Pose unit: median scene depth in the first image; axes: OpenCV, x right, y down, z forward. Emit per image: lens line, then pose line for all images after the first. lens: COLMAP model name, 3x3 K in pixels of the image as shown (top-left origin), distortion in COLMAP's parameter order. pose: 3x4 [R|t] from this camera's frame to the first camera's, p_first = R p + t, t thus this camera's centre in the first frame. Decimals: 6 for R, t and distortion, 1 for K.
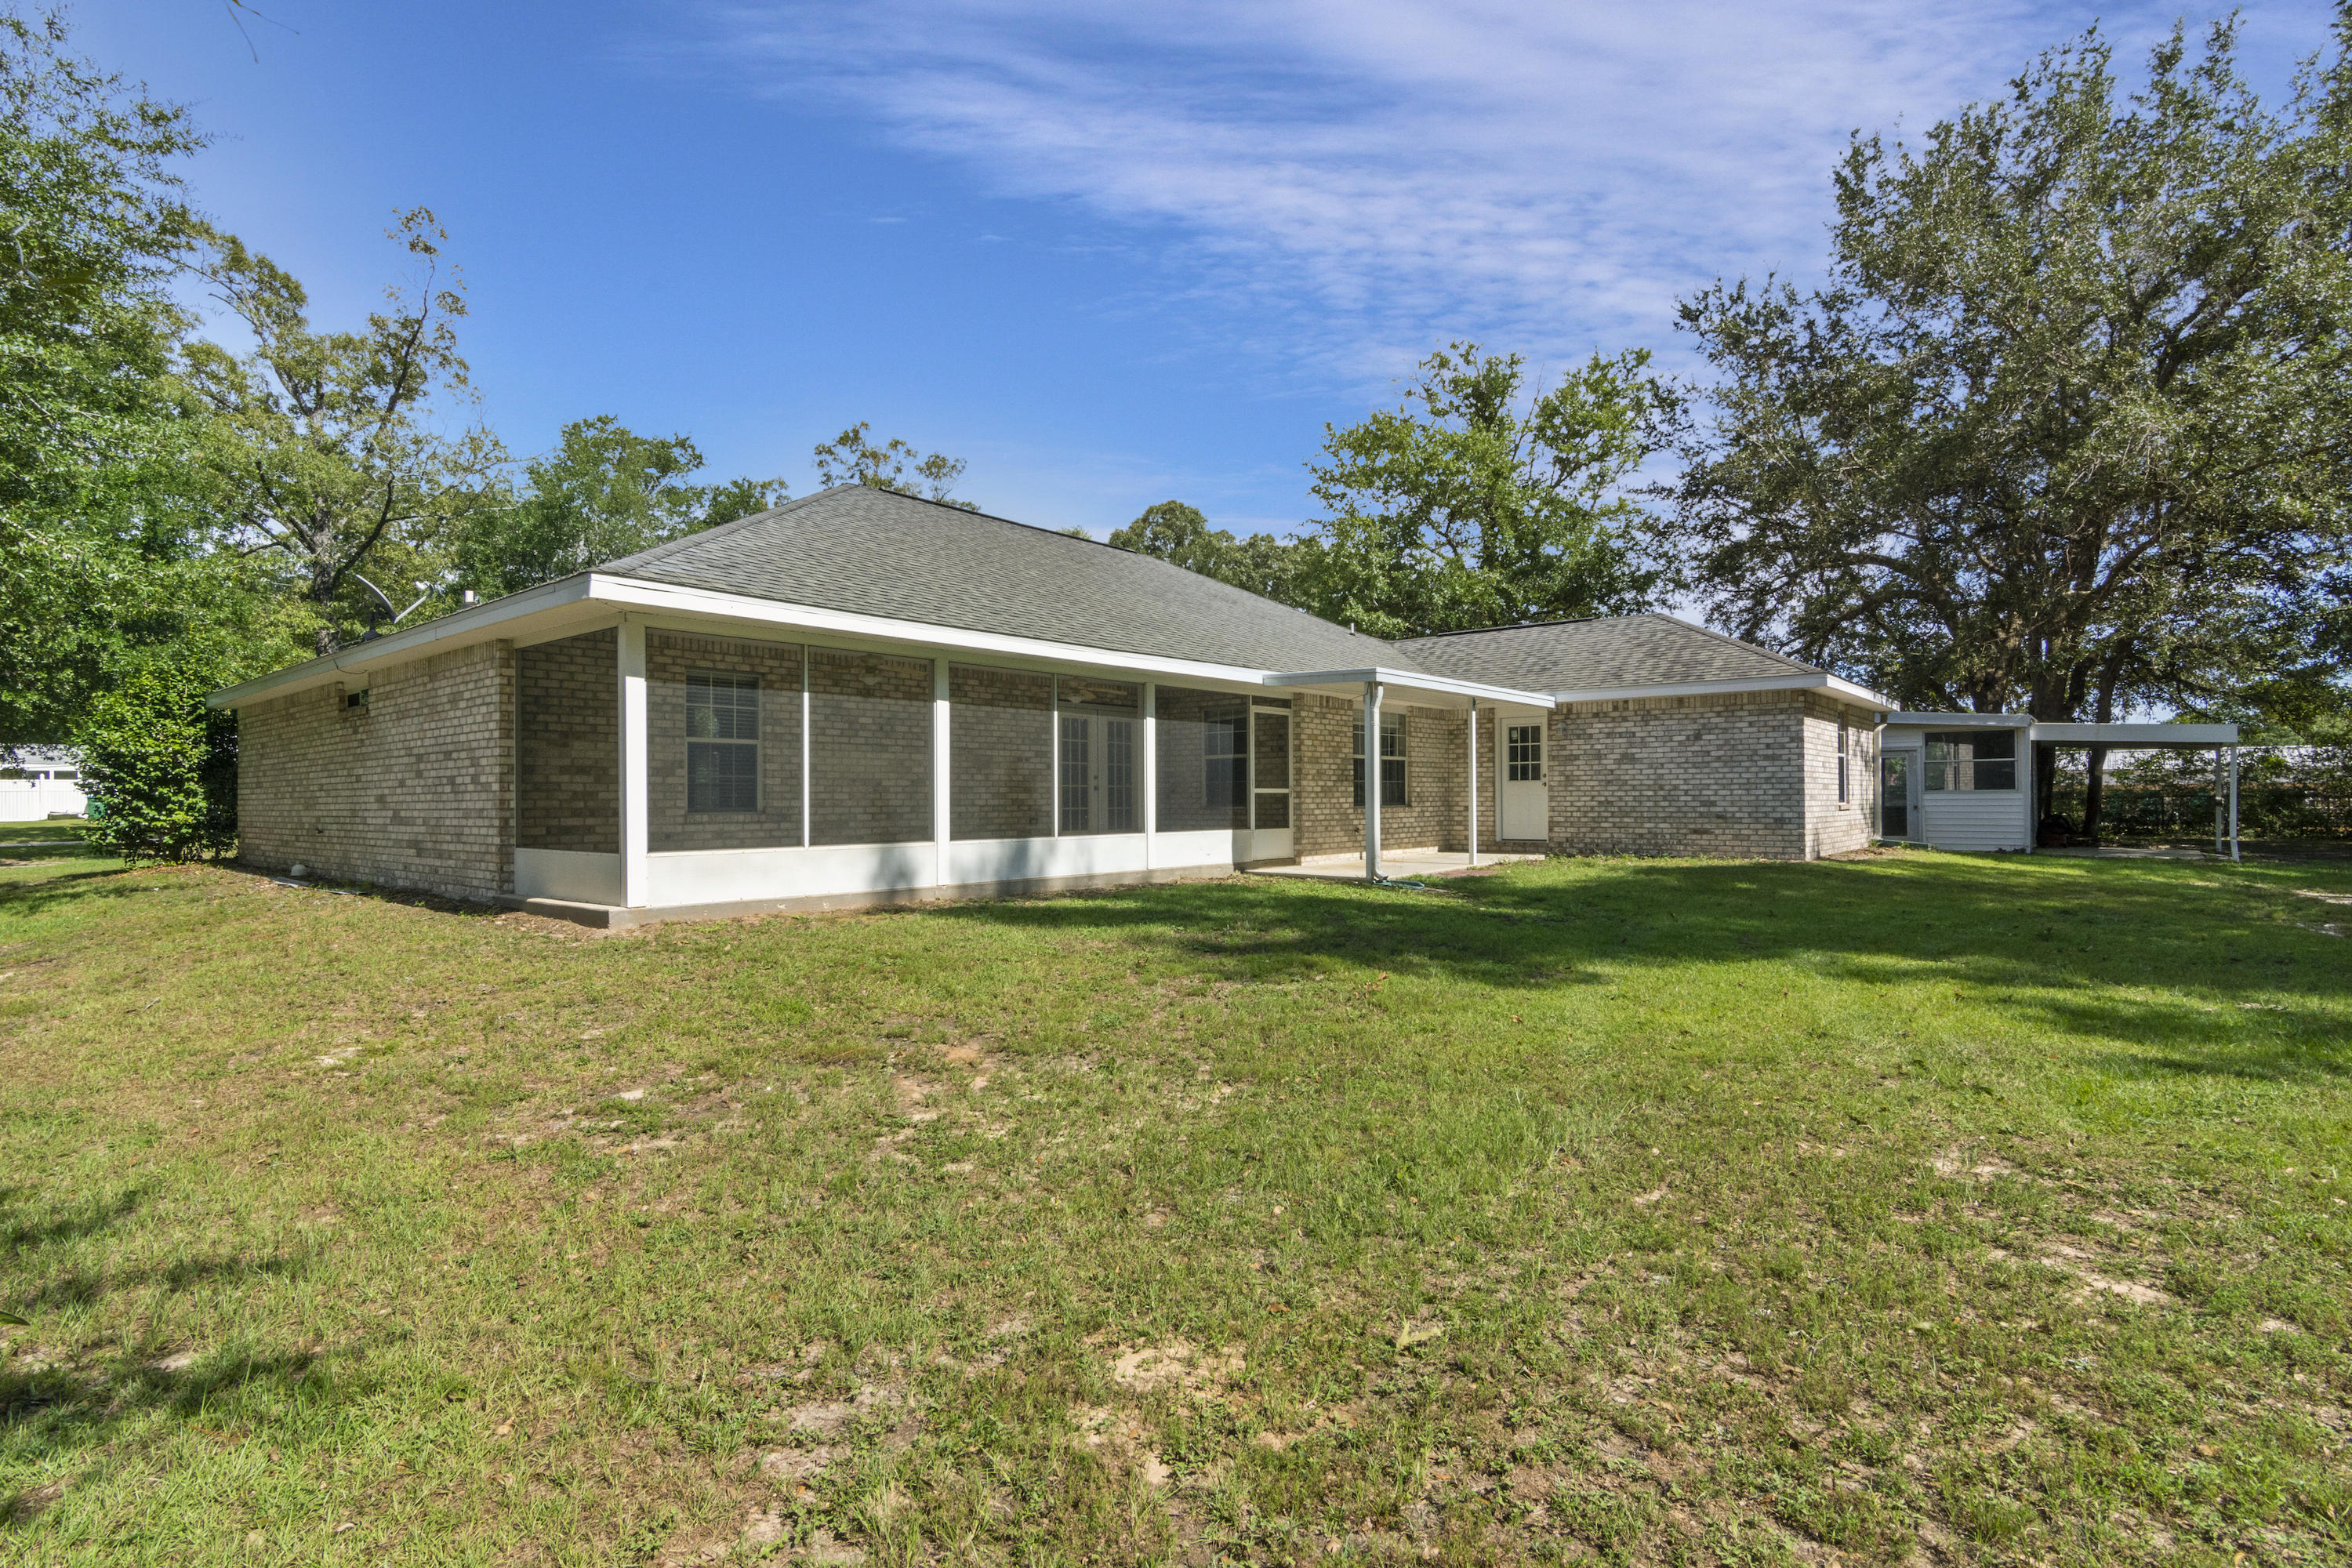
lens RADIAL K [[1129.2, 0, 1176.0], [0, 1129.2, 784.0], [0, 0, 1]] dist [0.001591, 0.000105]
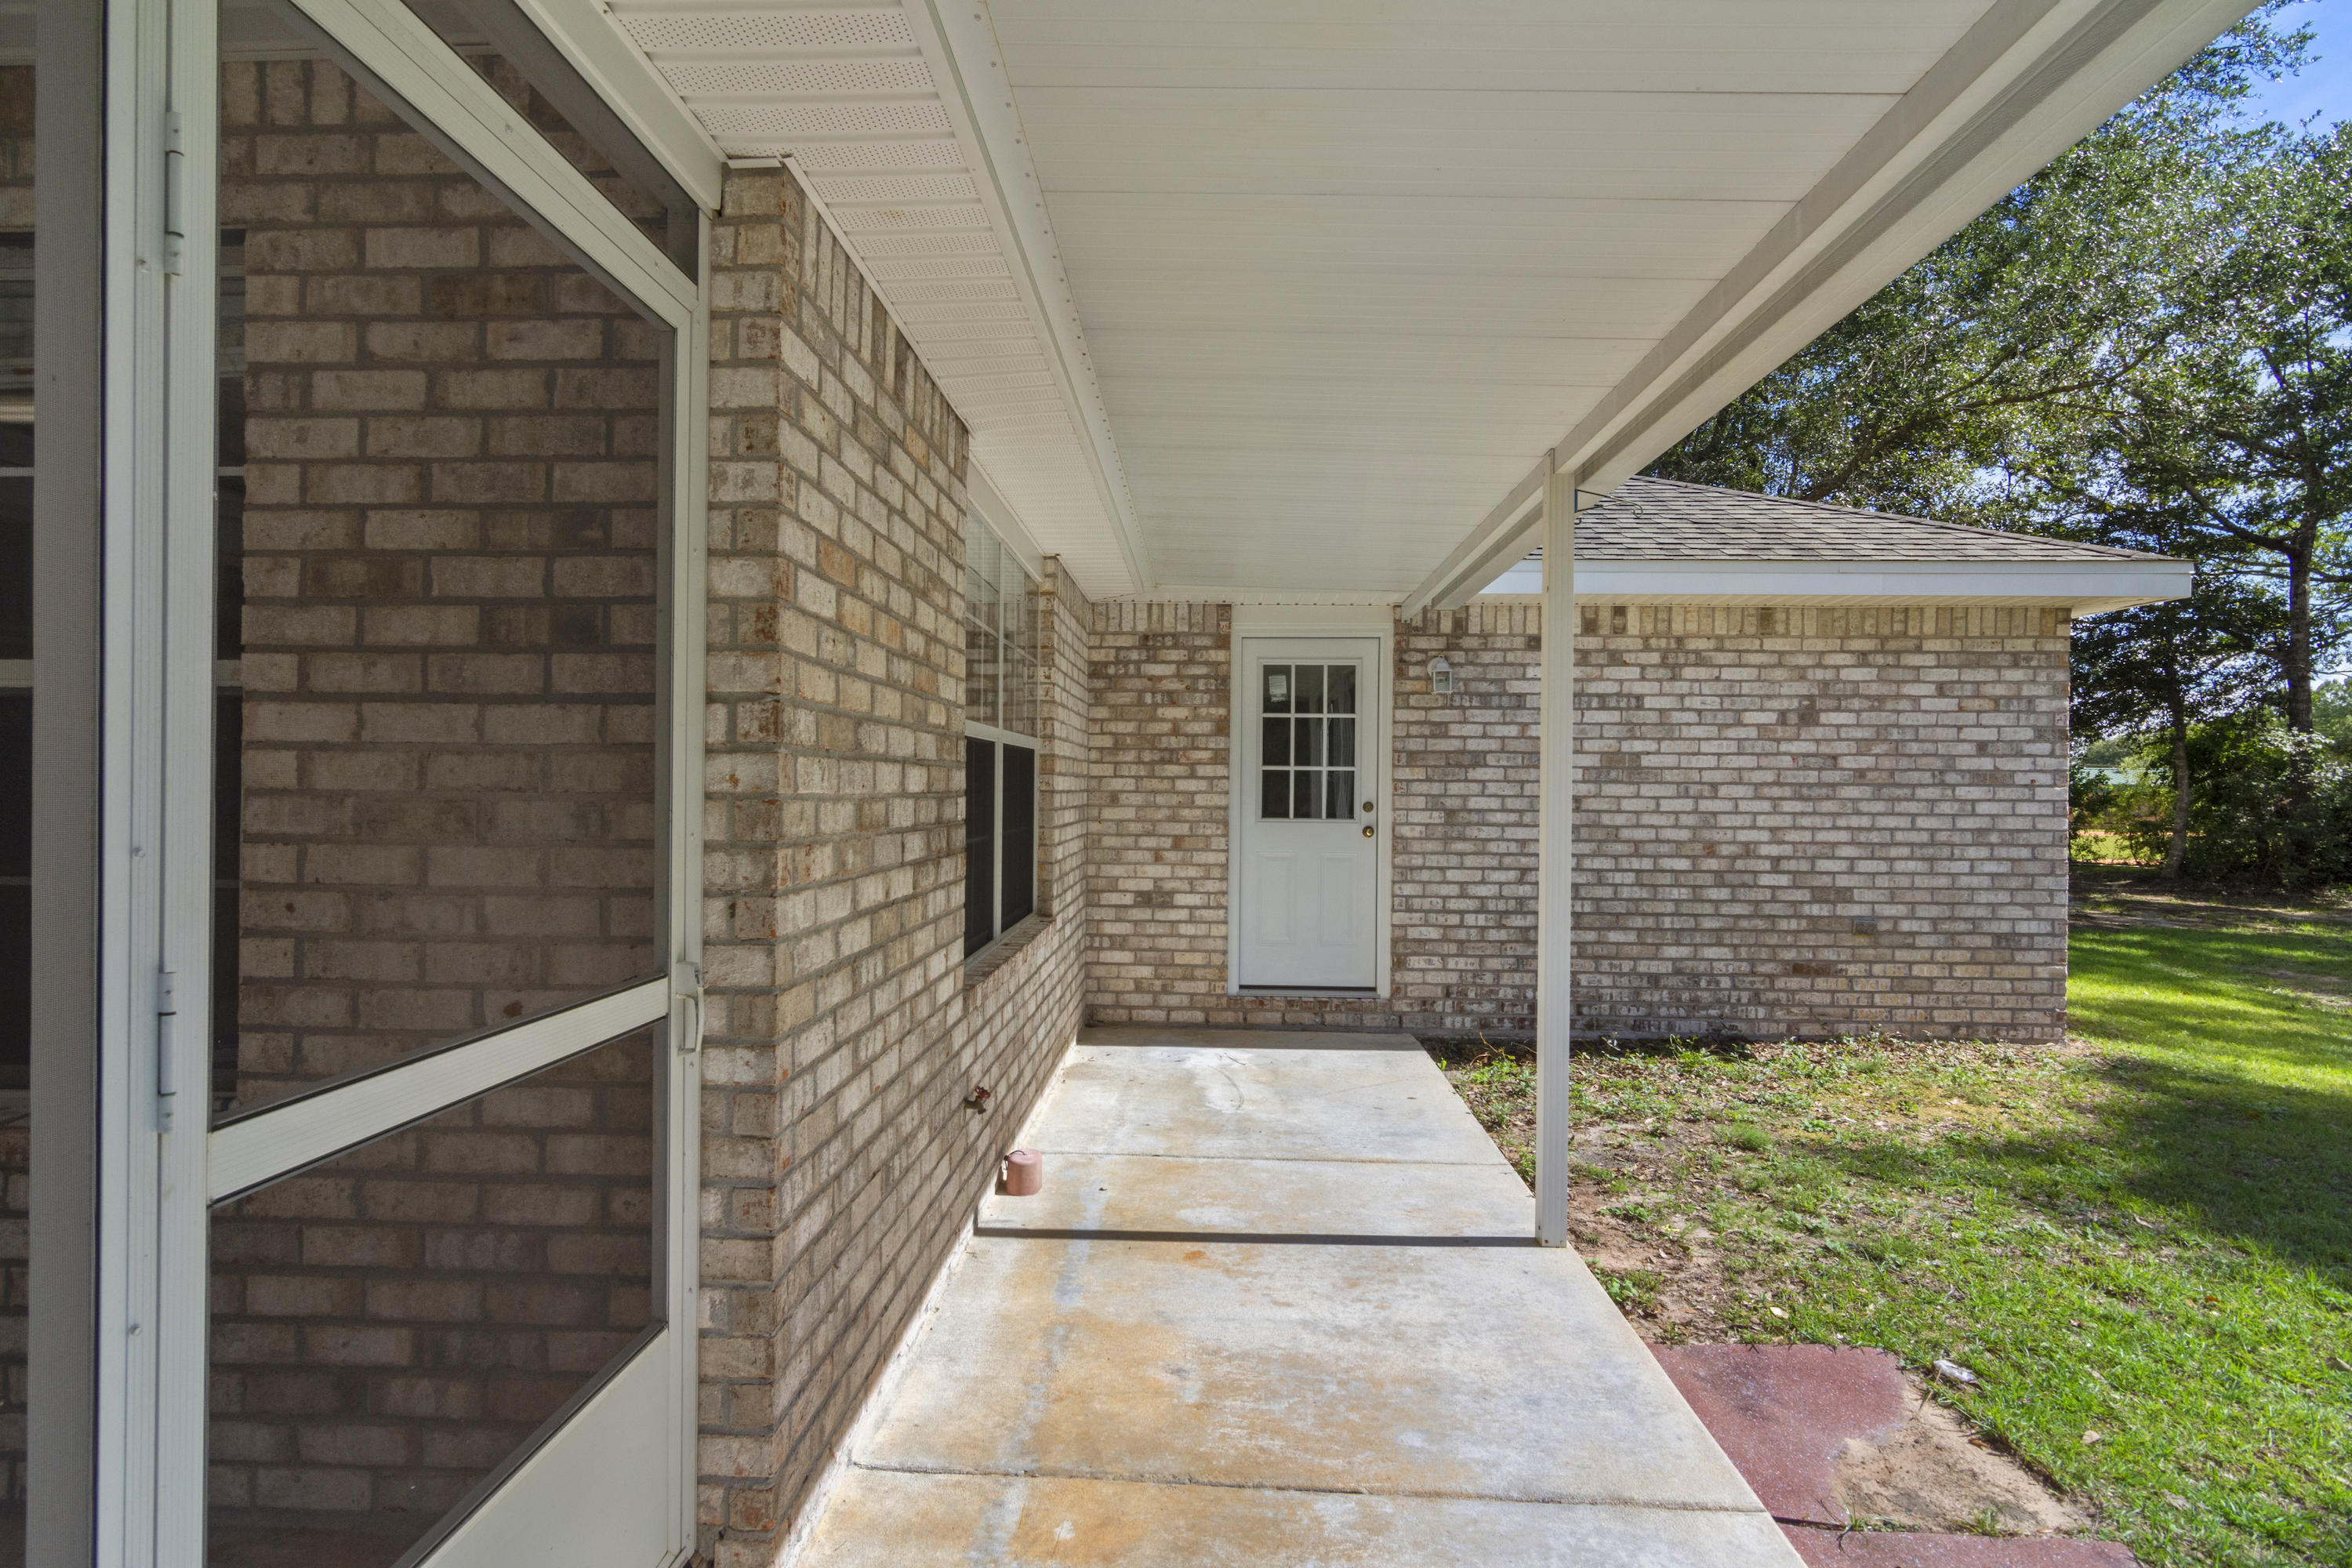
lens RADIAL K [[1129.2, 0, 1176.0], [0, 1129.2, 784.0], [0, 0, 1]] dist [0.001591, 0.000105]
pose [[0.788336, 0.015702, 0.615045, 0.070319], [-0.022379, 0.999745, 0.003161, -0.016562], [-0.614838, -0.016256, 0.788486, 0.876084]]
